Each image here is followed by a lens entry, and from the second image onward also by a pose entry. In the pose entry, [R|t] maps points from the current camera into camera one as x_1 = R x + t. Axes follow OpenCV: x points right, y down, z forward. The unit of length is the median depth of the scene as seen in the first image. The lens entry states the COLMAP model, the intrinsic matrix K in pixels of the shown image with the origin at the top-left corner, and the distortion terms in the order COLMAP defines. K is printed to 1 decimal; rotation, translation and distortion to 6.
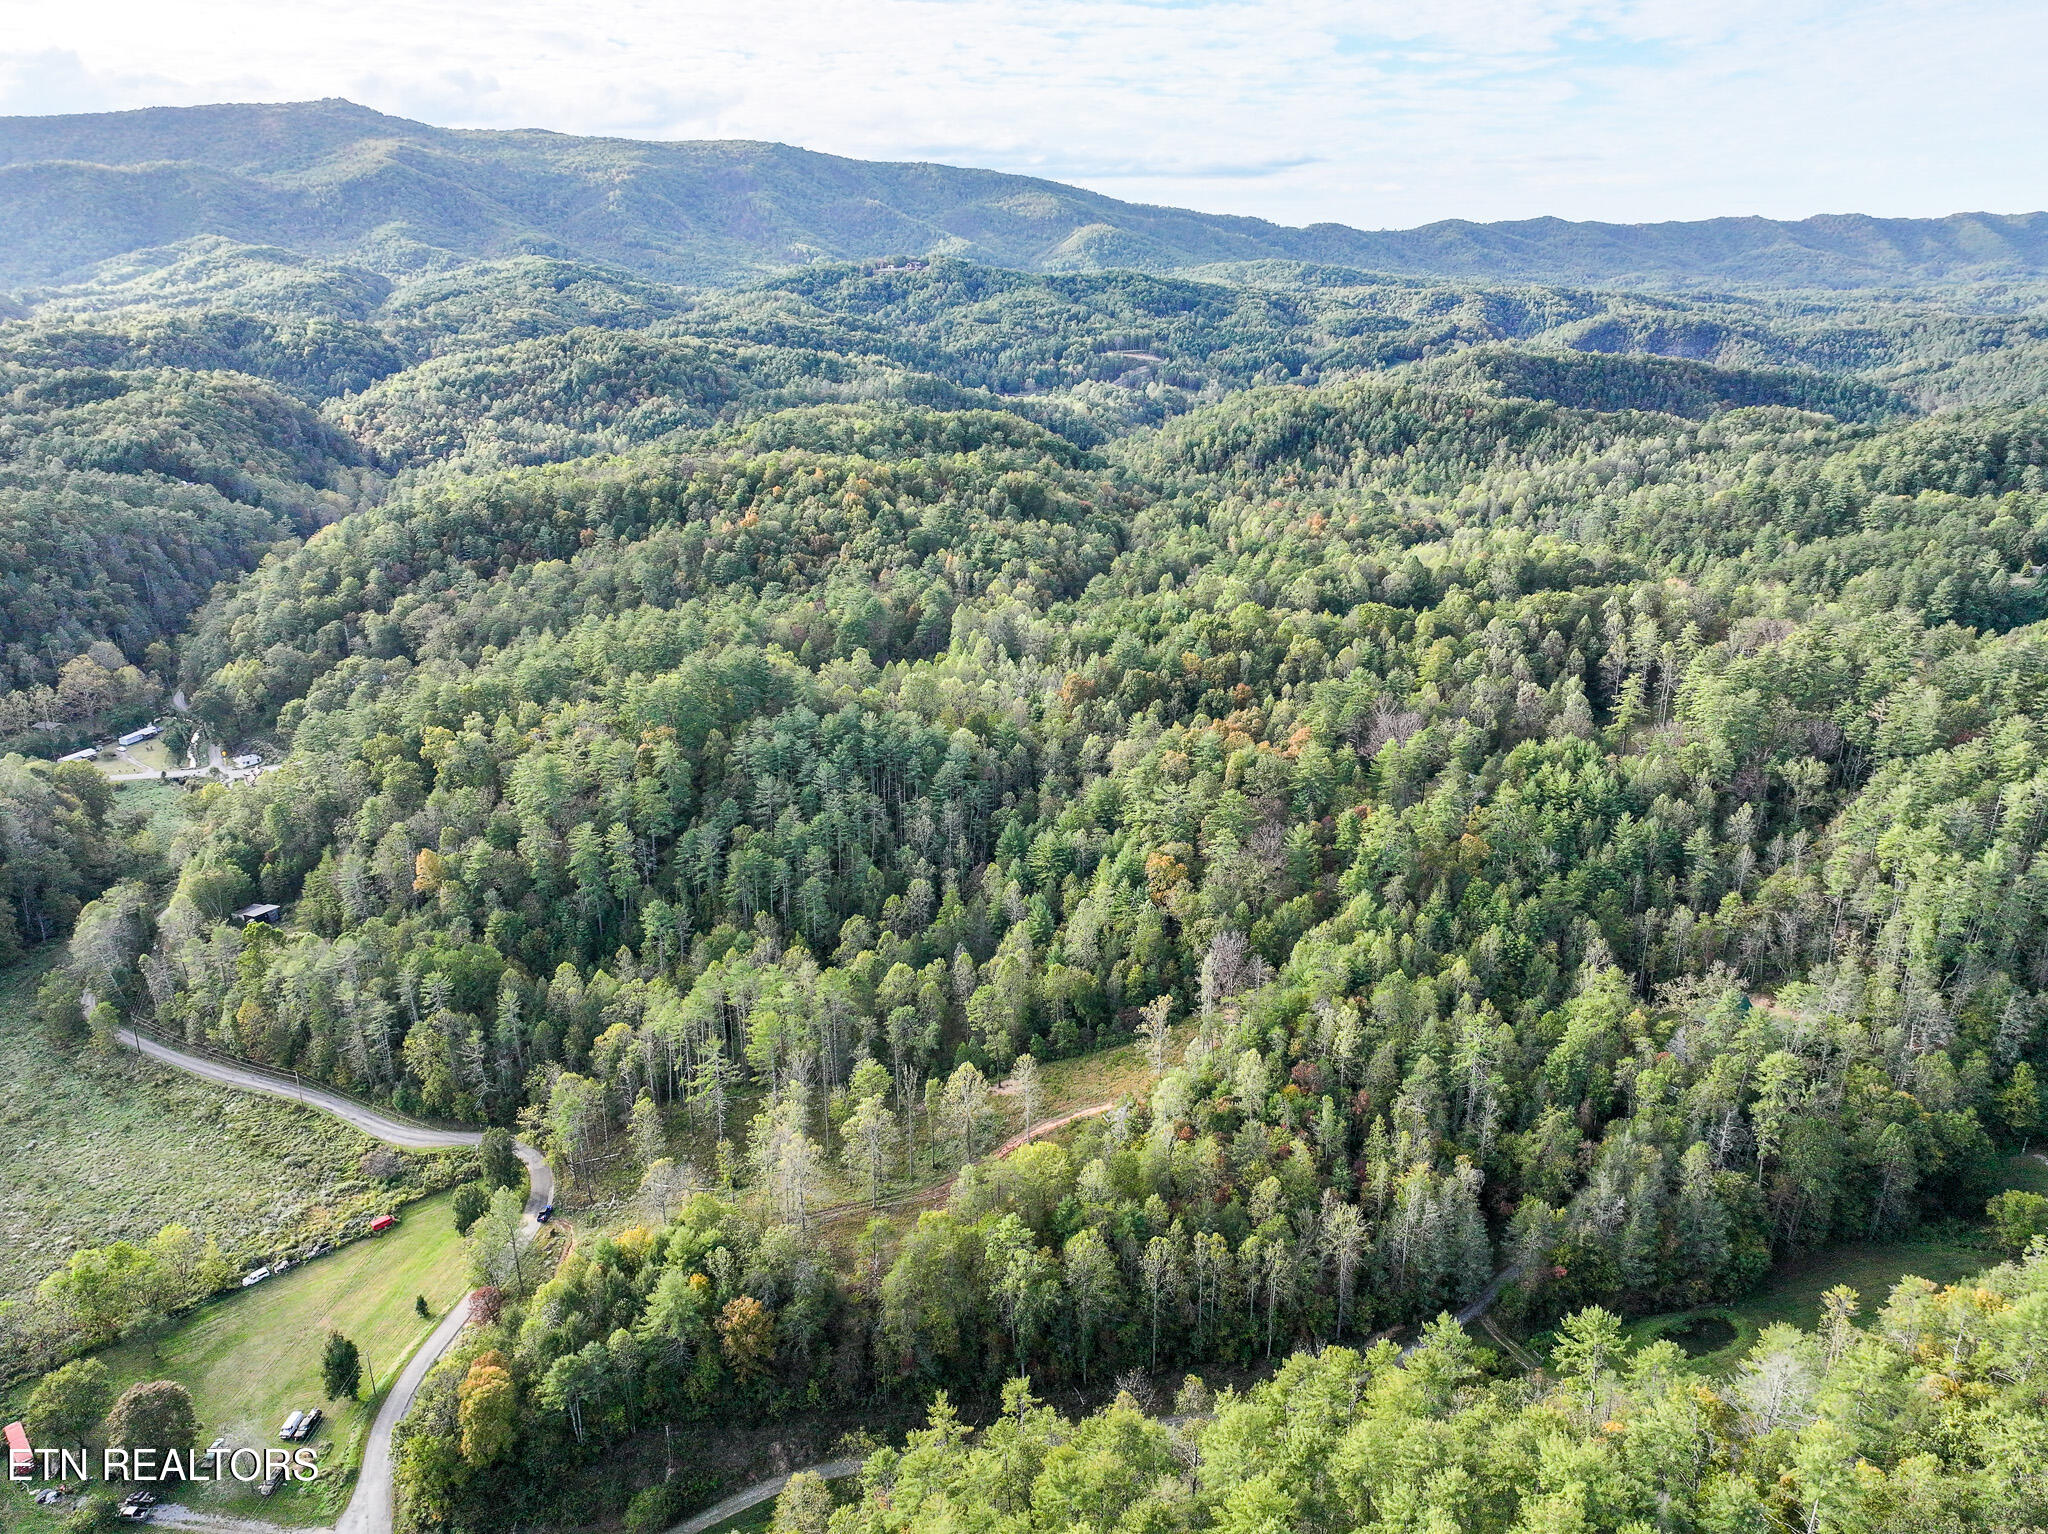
lens RADIAL K [[1435.3, 0, 1032.8], [0, 1435.3, 766.3], [0, 0, 1]] dist [-0.003617, 0.017171]
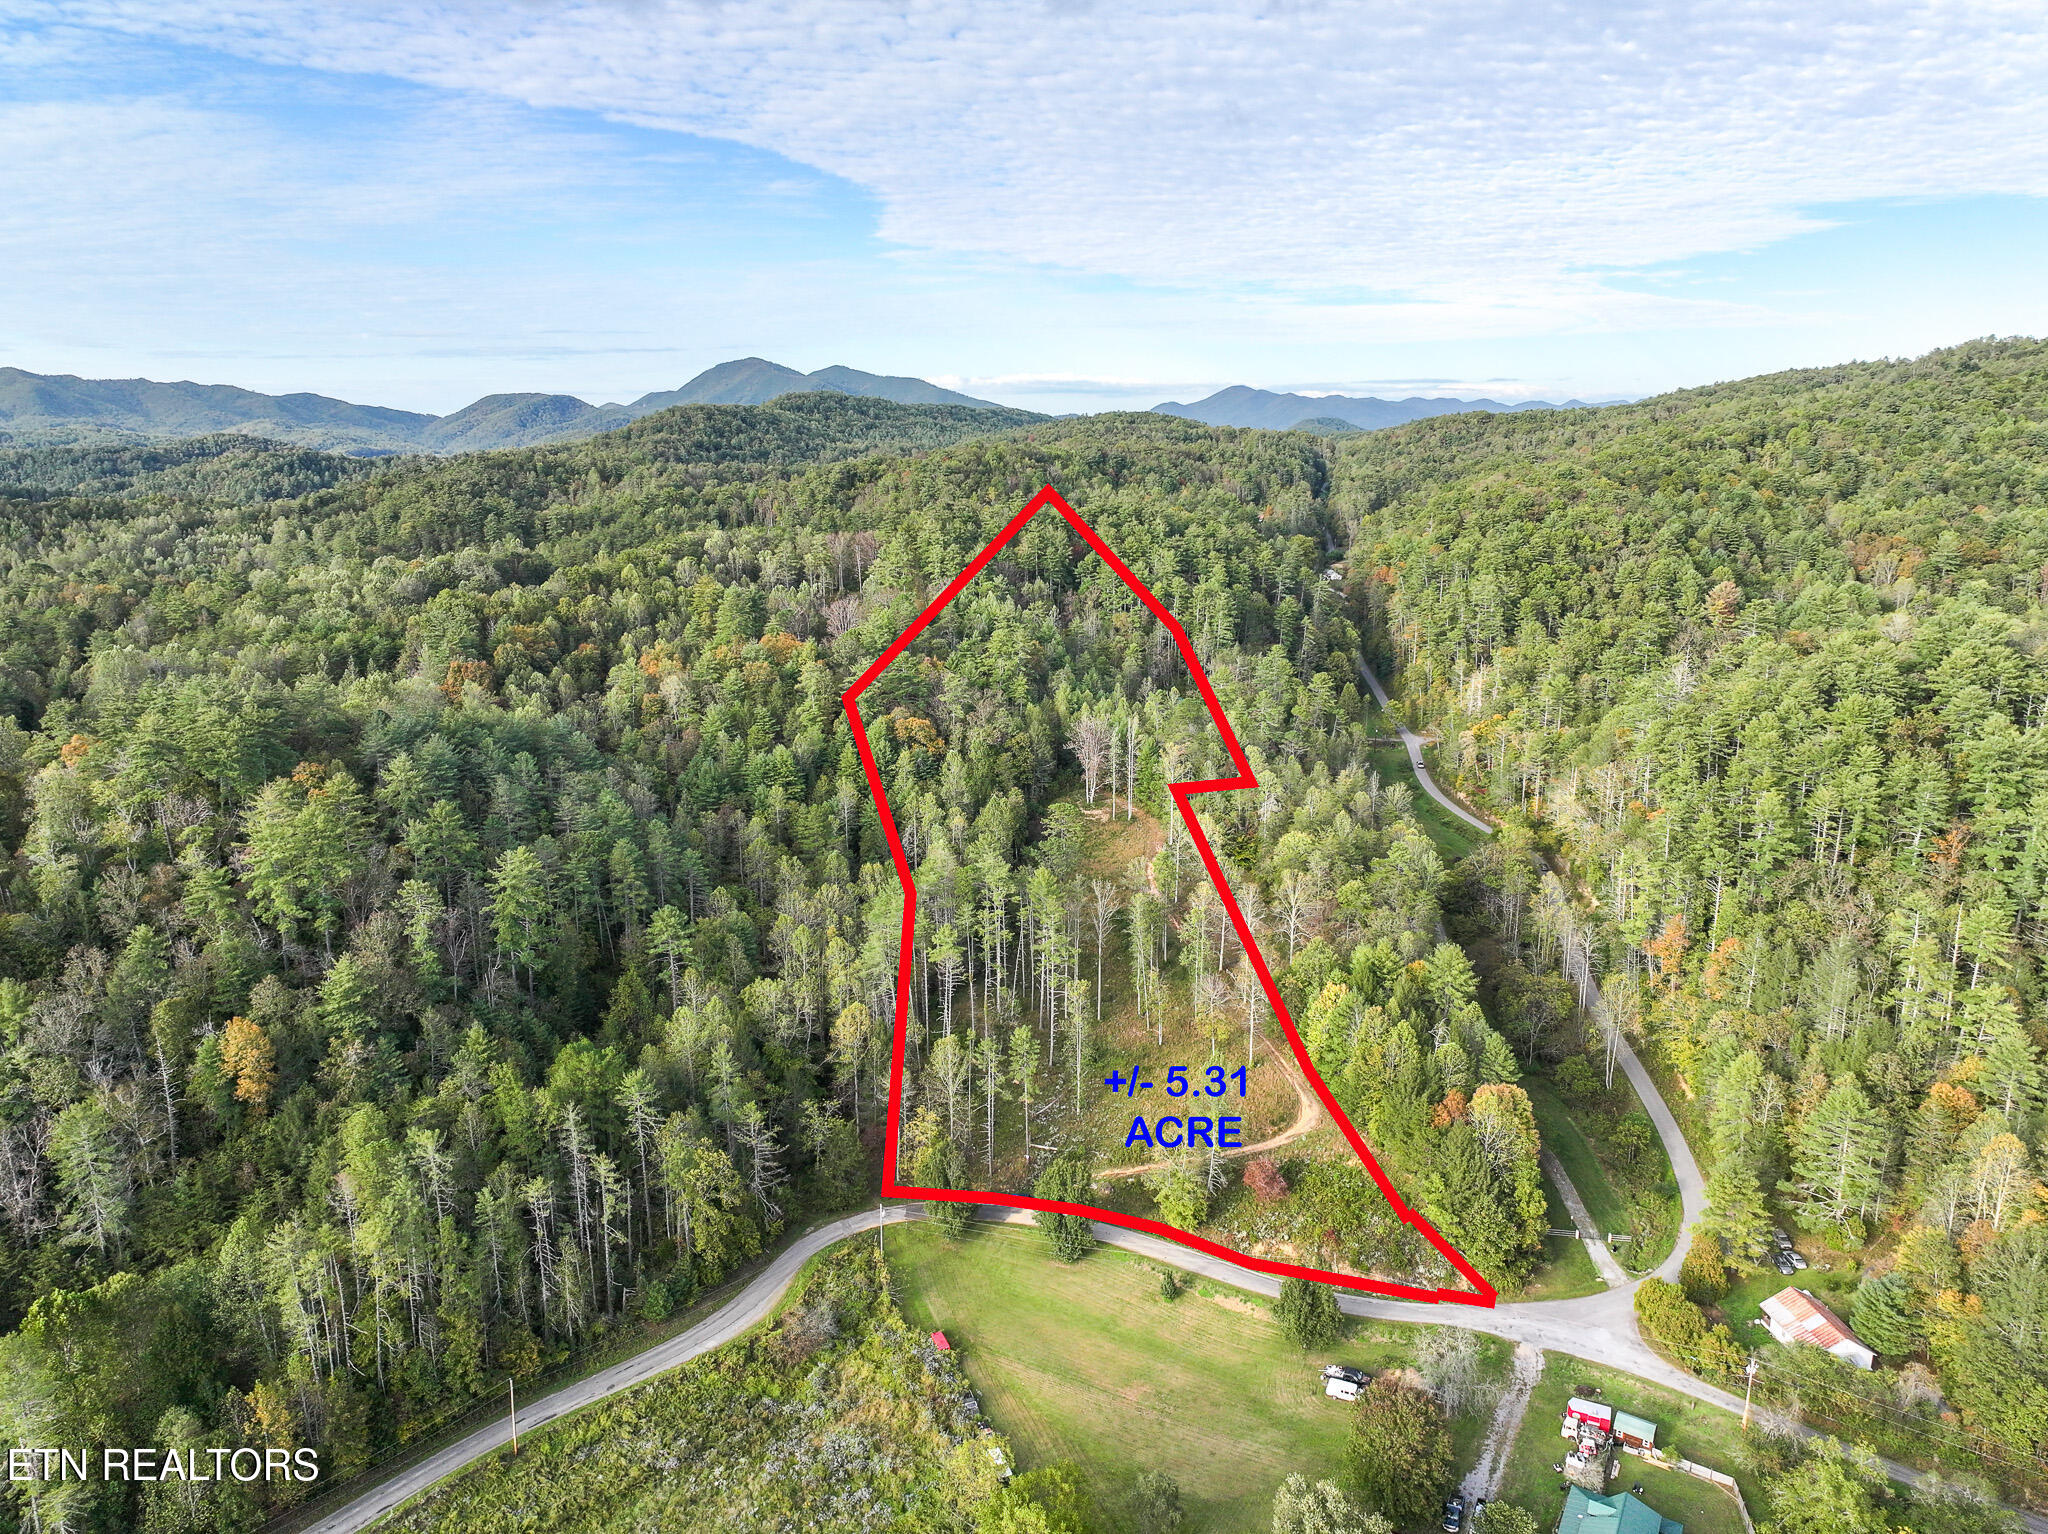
lens RADIAL K [[1435.3, 0, 1031.4], [0, 1435.3, 772.3], [0, 0, 1]] dist [-0.003617, 0.017171]
pose [[0.311589, -0.222691, 0.923754, -0.162141], [0.320744, 0.939742, 0.118356, 0.000022], [-0.894447, 0.259410, 0.364240, 0.107111]]
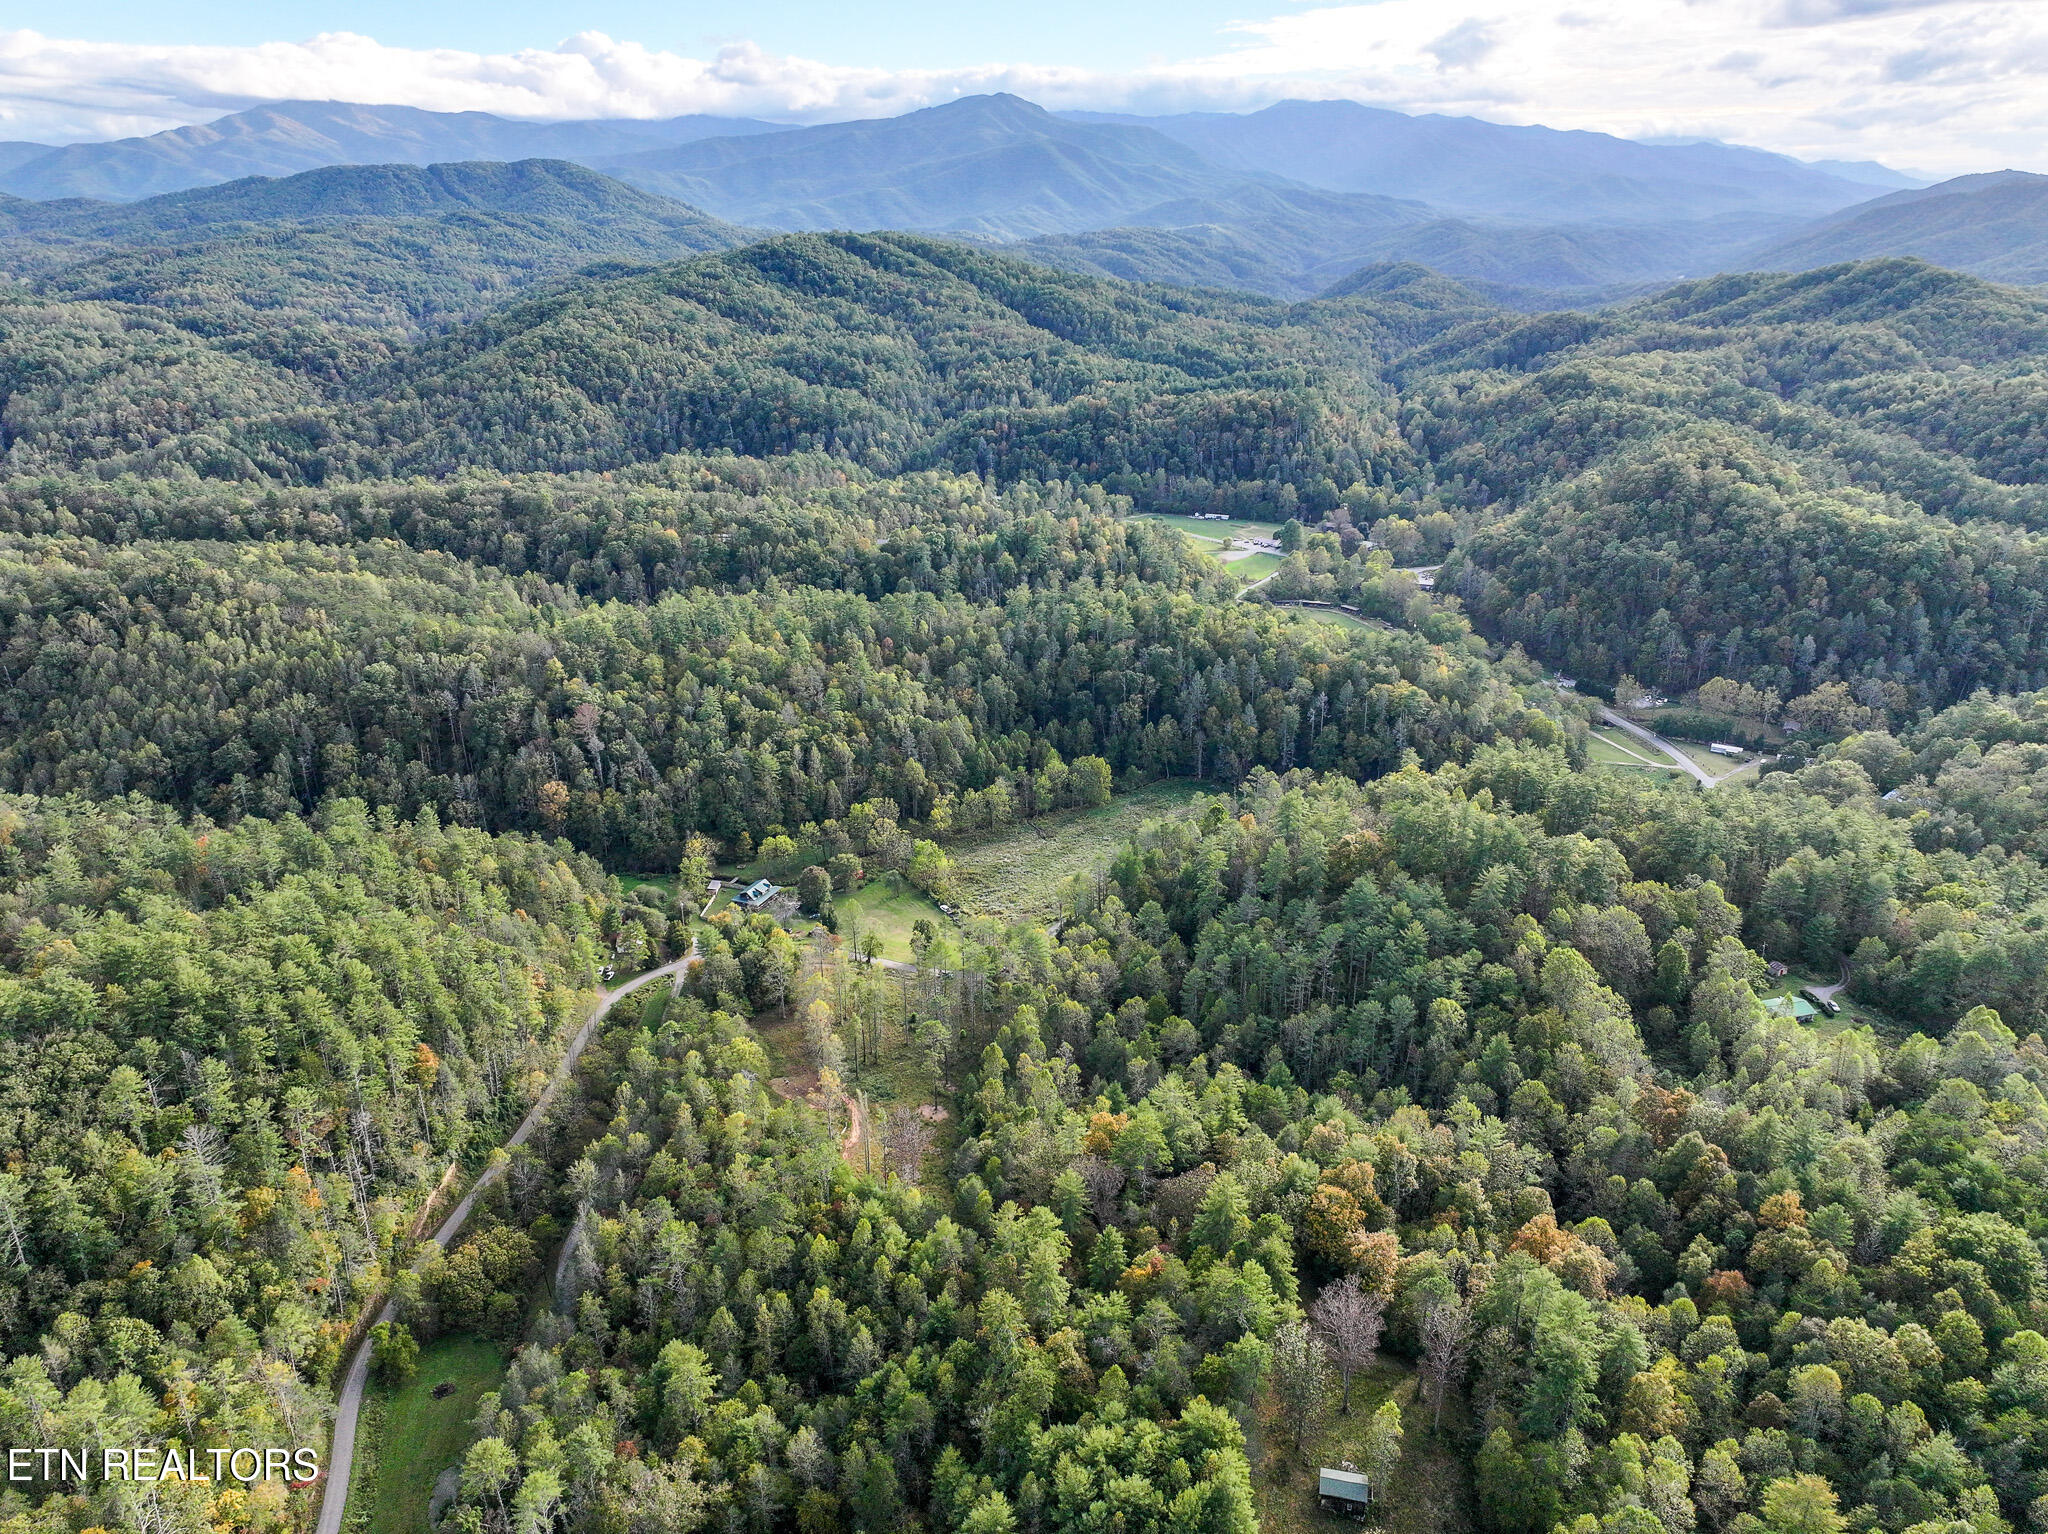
lens RADIAL K [[1435.3, 0, 1031.2], [0, 1435.3, 762.0], [0, 0, 1]] dist [-0.003617, 0.017171]
pose [[-0.209787, 0.362560, -0.908041, 0.162744], [-0.324417, 0.850285, 0.414450, -0.094559], [0.922357, 0.381530, -0.060758, 0.177350]]
